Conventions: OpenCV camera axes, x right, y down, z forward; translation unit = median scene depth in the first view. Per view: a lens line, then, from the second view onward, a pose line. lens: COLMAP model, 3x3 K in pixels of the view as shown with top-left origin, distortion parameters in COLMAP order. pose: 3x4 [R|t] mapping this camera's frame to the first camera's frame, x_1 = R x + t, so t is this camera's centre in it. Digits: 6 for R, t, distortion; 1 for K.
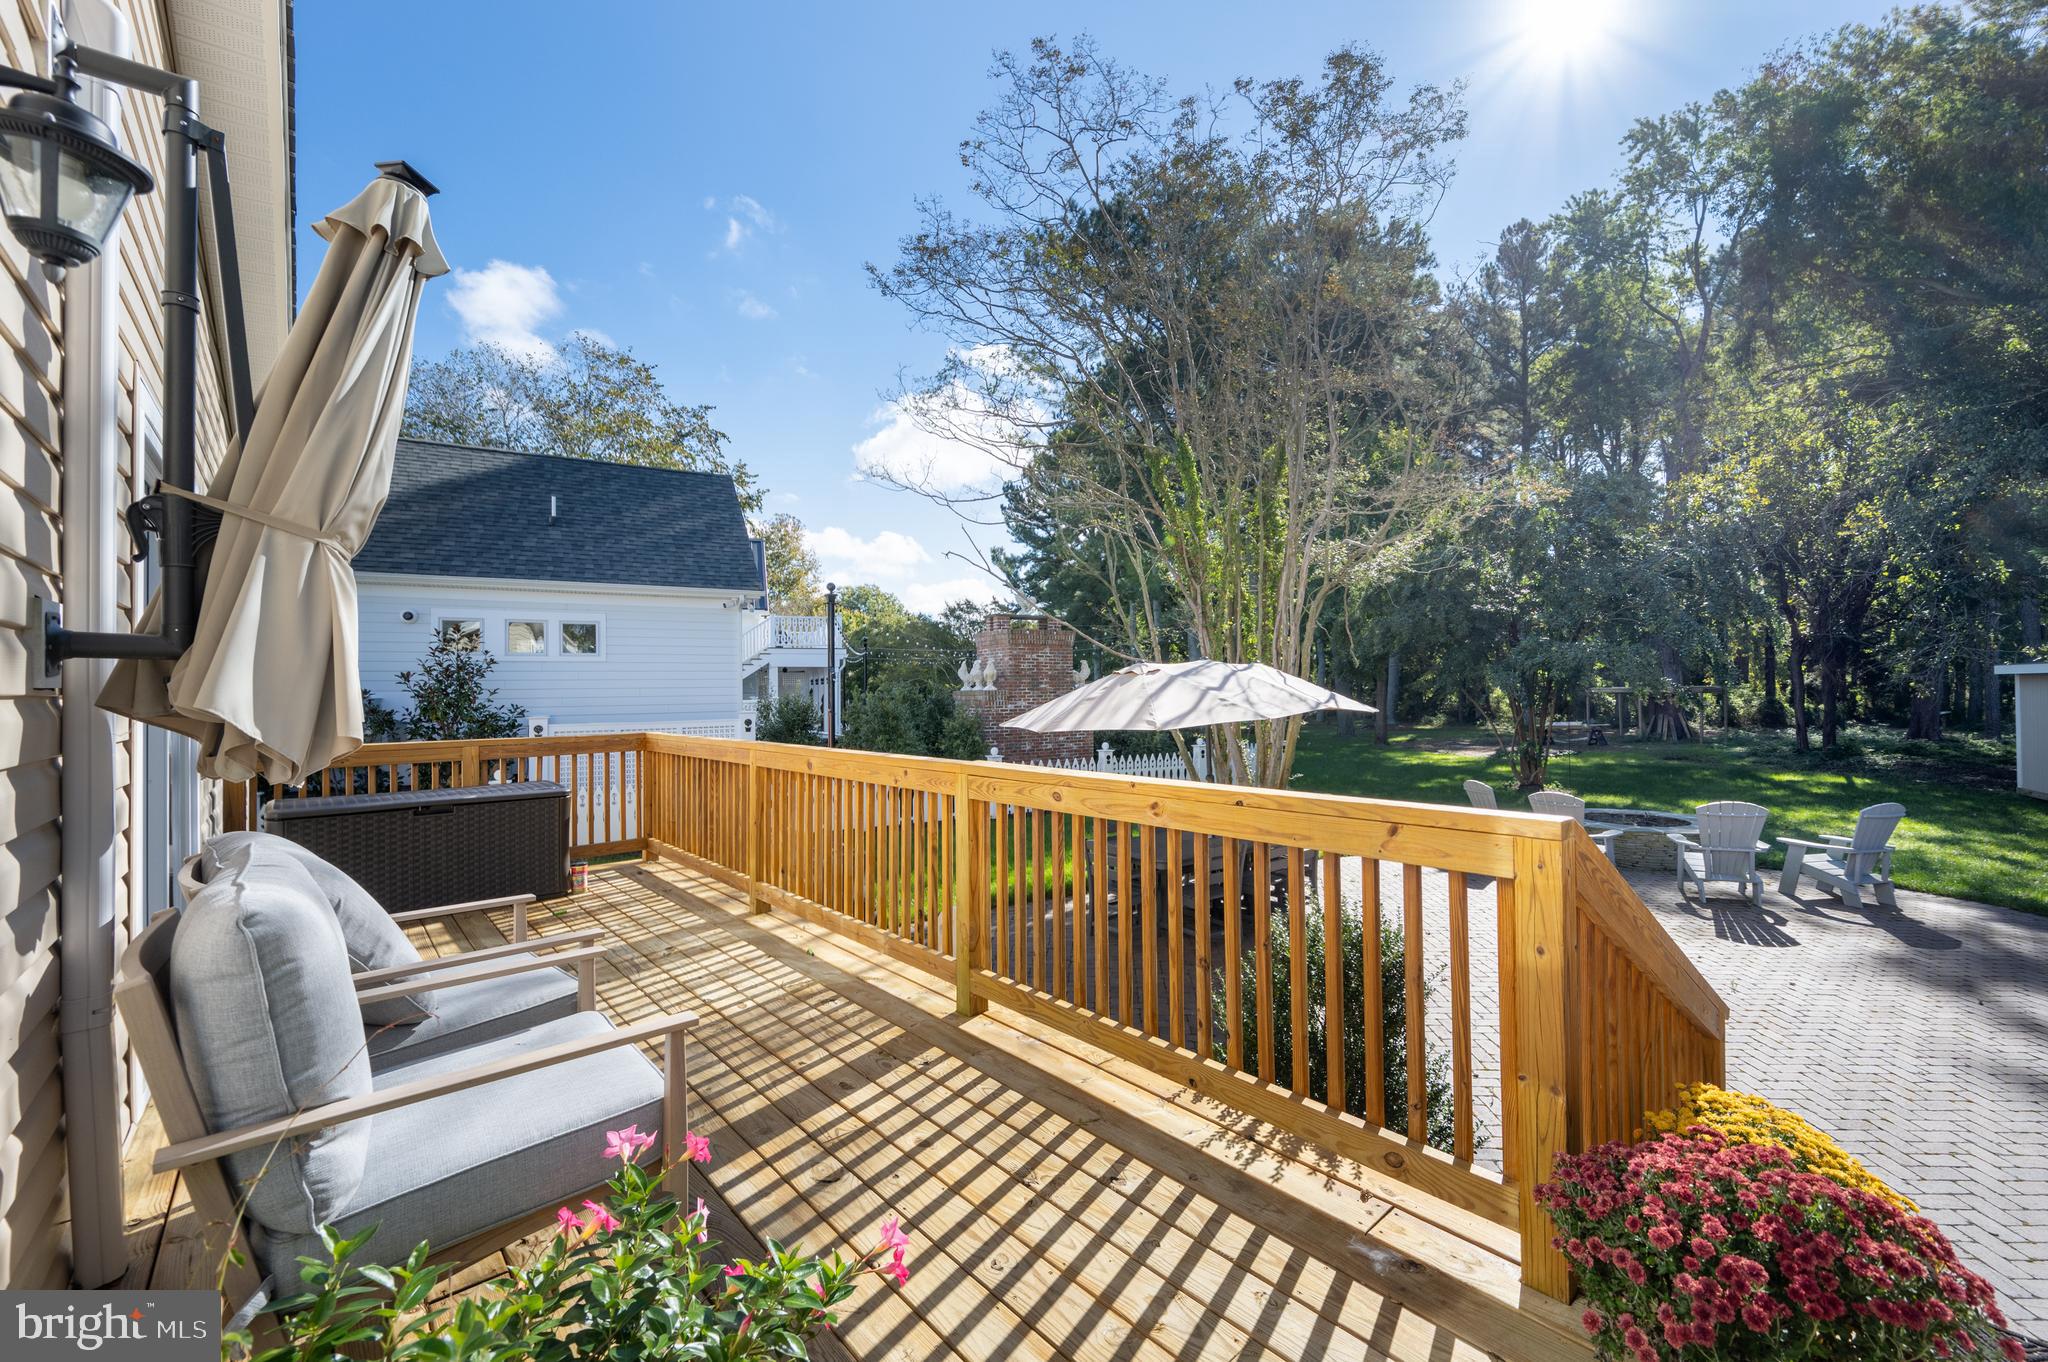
lens RADIAL K [[838.7, 0, 1046.4], [0, 838.7, 679.8], [0, 0, 1]] dist [-0.002878, -0.000284]
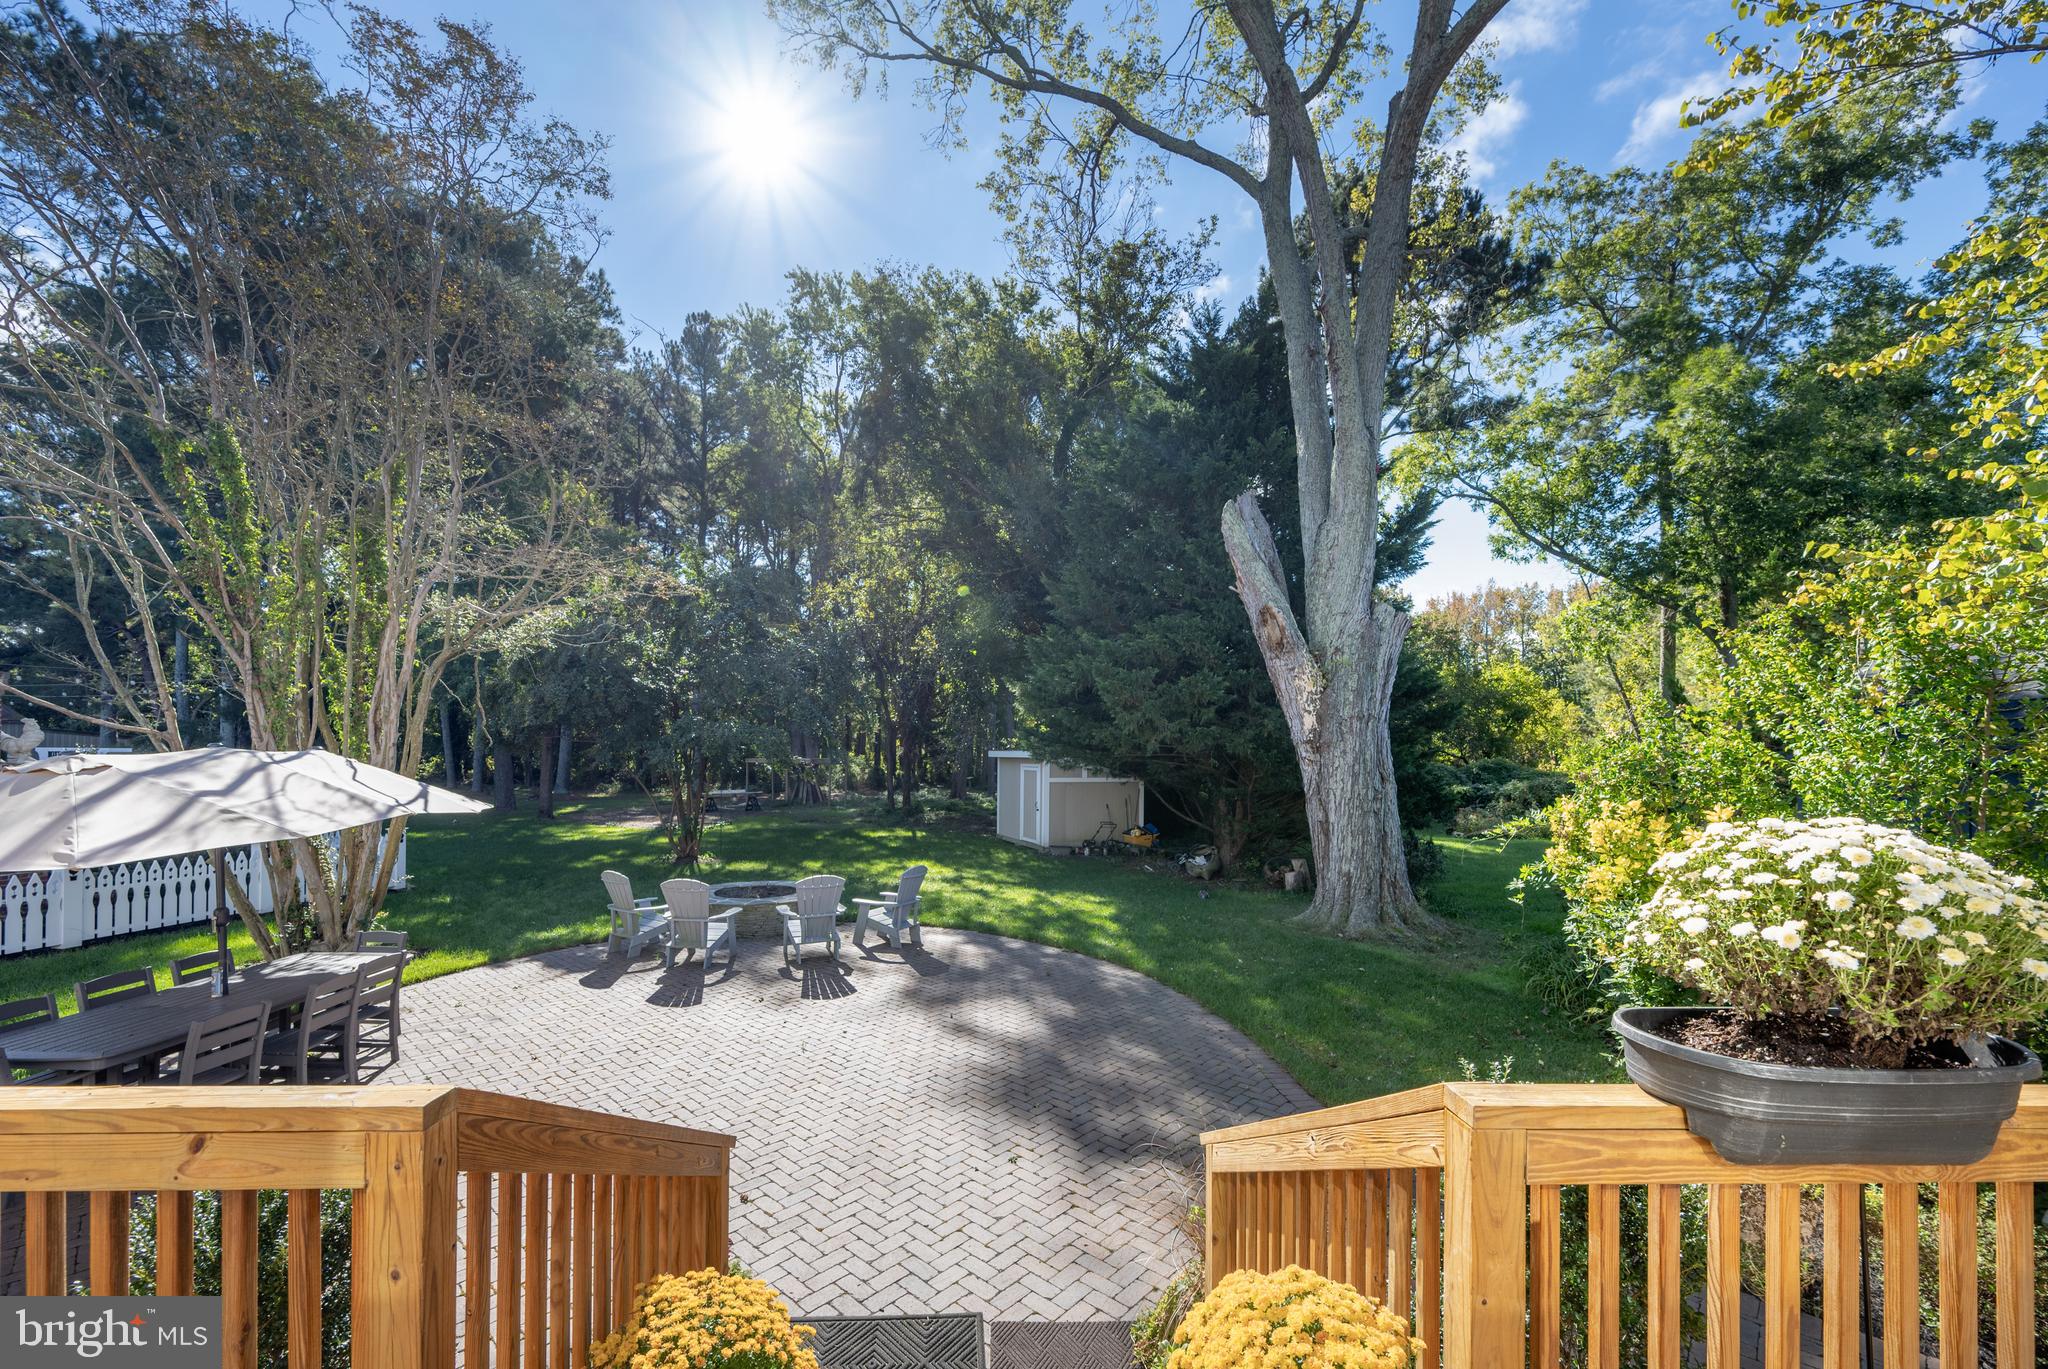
lens RADIAL K [[842.6, 0, 1017.2], [0, 842.6, 744.2], [0, 0, 1]] dist [0.010764, -0.008913]
pose [[0.647004, 0.021158, 0.762193, 0.045215], [-0.026850, 0.999627, -0.004956, -0.022147], [-0.762014, -0.017258, 0.647331, 0.009494]]
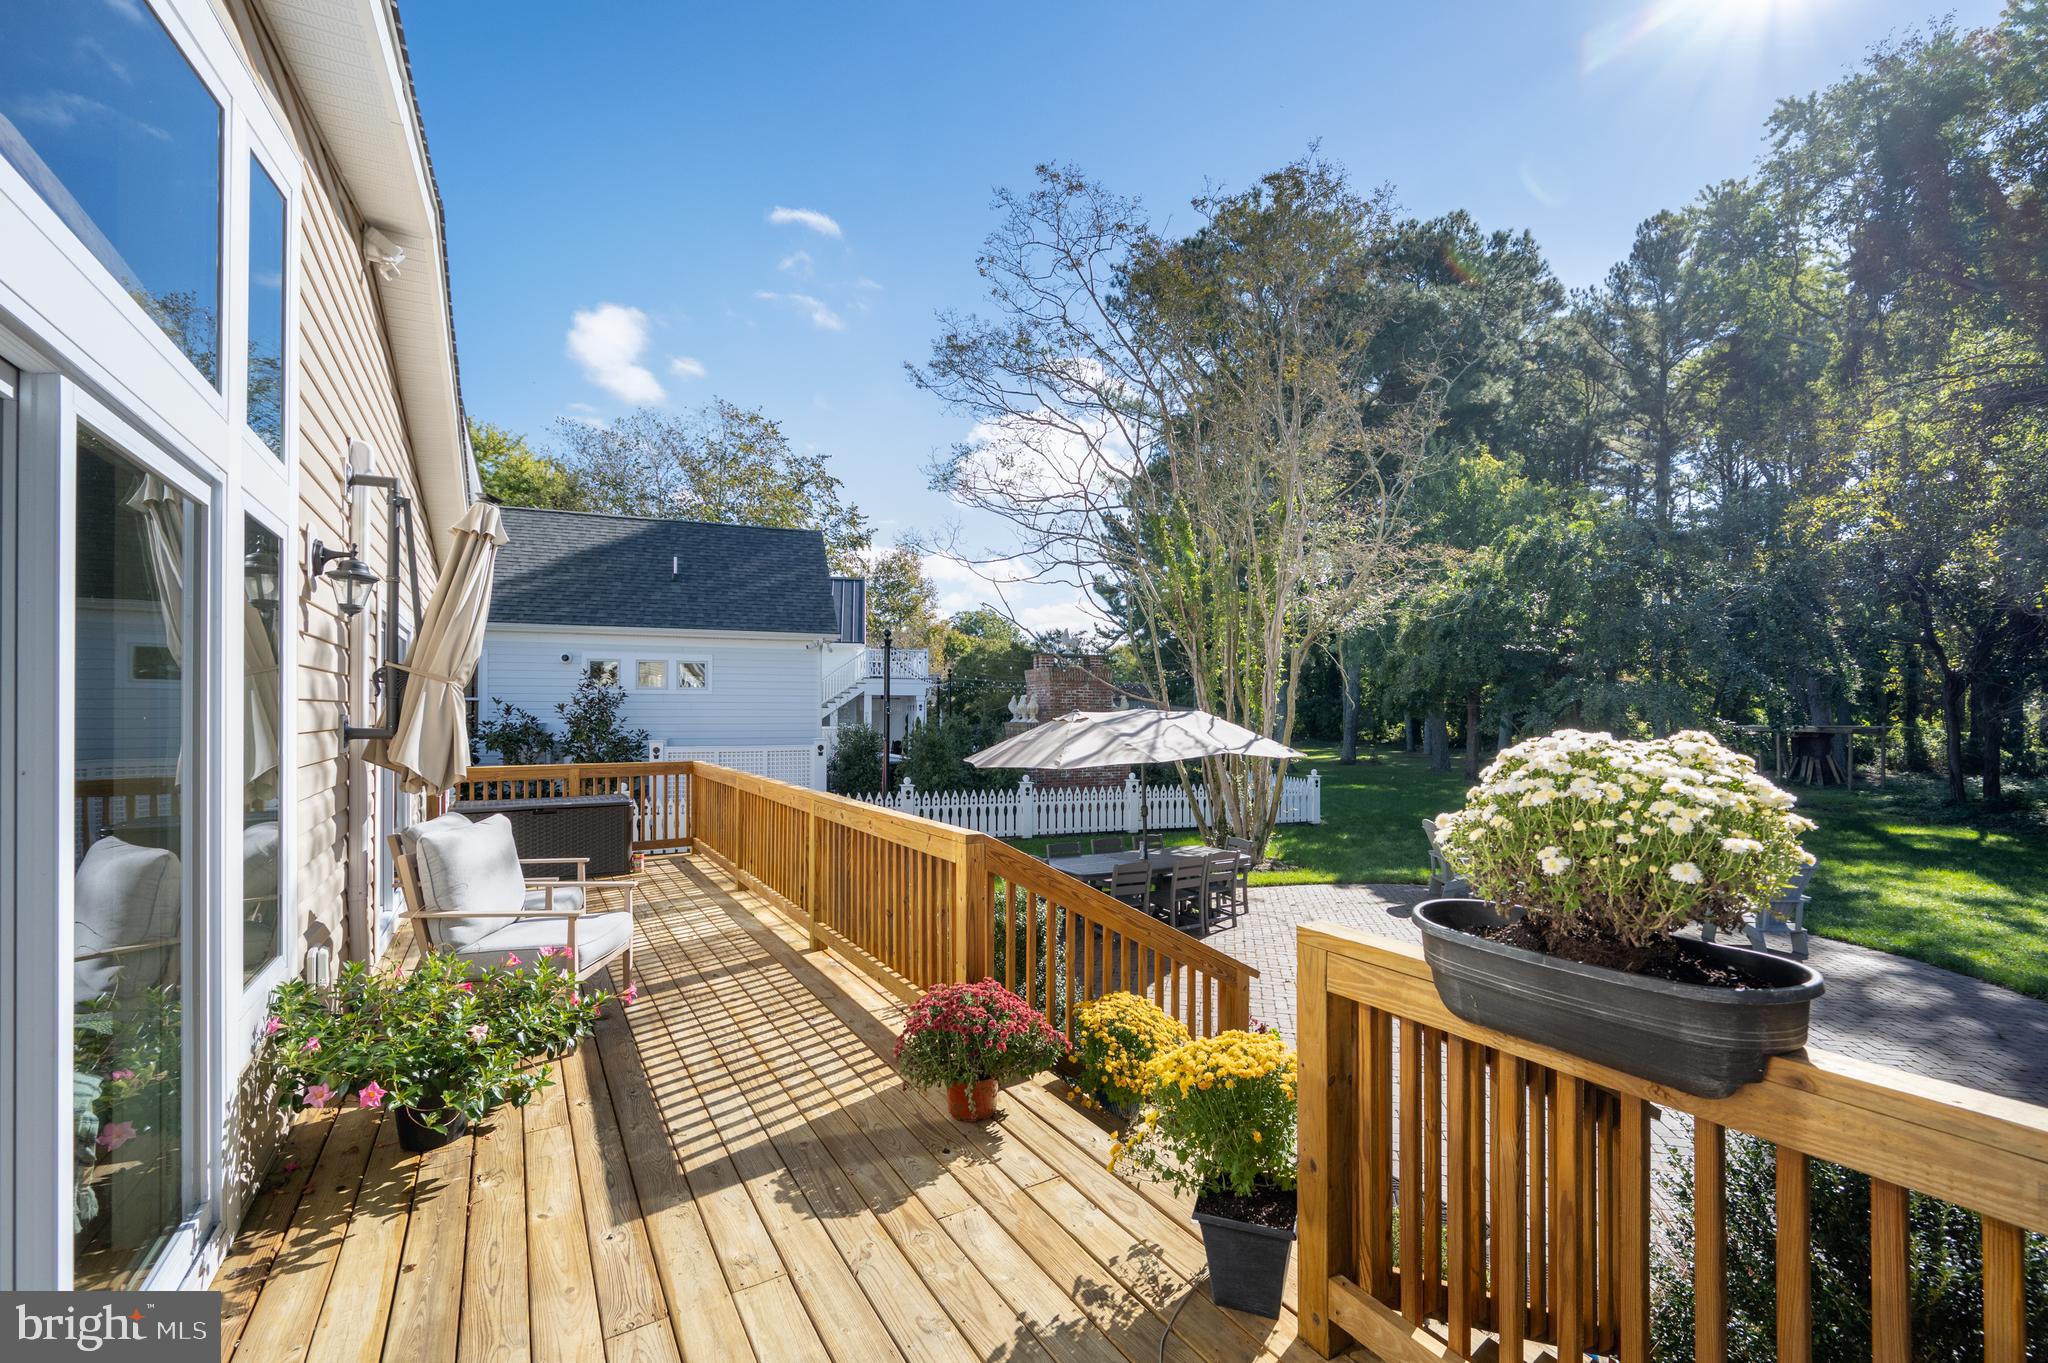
lens RADIAL K [[871.8, 0, 1026.4], [0, 871.8, 704.6], [0, 0, 1]] dist [-0.003258, -0.000131]
pose [[0.981086, 0.012430, -0.193175, 0.144561], [-0.011081, 0.999906, 0.008059, -0.020350], [0.193257, -0.005766, 0.981131, -0.128529]]
